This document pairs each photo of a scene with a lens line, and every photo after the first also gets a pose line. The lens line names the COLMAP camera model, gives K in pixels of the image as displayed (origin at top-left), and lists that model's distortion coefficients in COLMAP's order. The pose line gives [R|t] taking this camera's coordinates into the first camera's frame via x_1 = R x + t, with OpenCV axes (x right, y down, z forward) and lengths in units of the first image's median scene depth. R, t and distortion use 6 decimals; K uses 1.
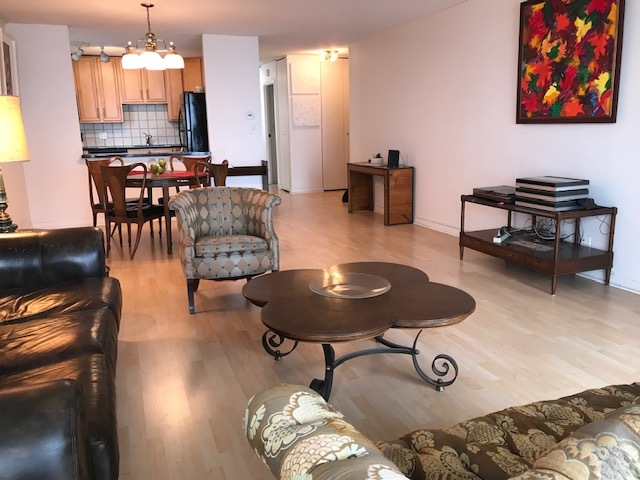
lens RADIAL K [[533.7, 0, 323.1], [0, 533.7, 236.8], [0, 0, 1]] dist [0.034457, -0.008132]
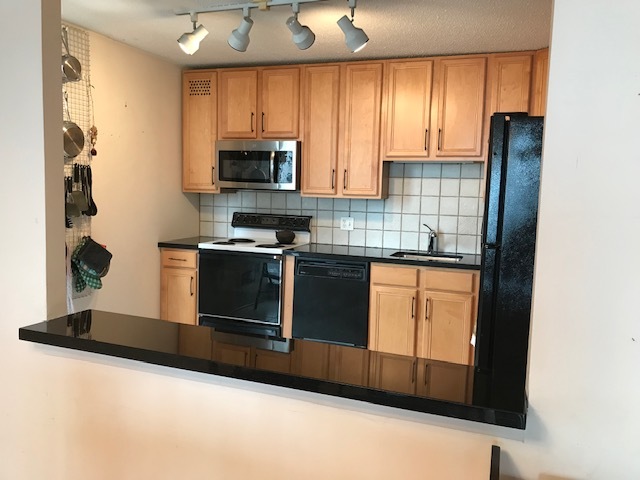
lens RADIAL K [[533.7, 0, 323.1], [0, 533.7, 236.8], [0, 0, 1]] dist [0.034457, -0.008132]
pose [[0.766756, 0.107497, -0.632874, -0.117458], [-0.175601, 0.983399, -0.045713, -0.149778], [0.617454, 0.146184, 0.772904, 0.609699]]
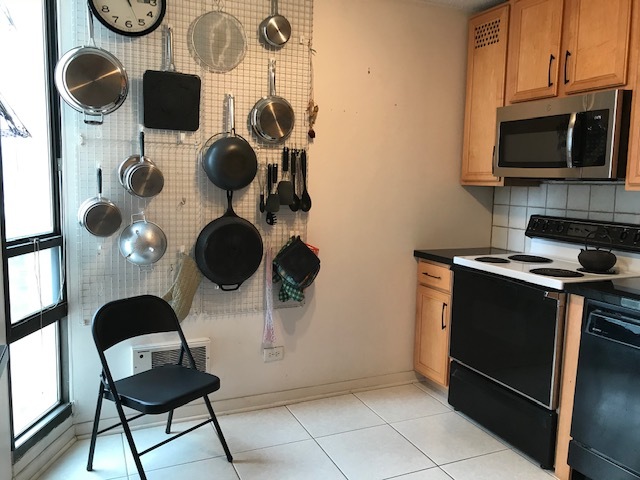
lens RADIAL K [[533.7, 0, 323.1], [0, 533.7, 236.8], [0, 0, 1]] dist [0.034457, -0.008132]
pose [[0.069250, 0.138397, -0.987953, -0.179790], [-0.222501, 0.967527, 0.119940, -0.179583], [0.972470, 0.211515, 0.097795, 0.791249]]
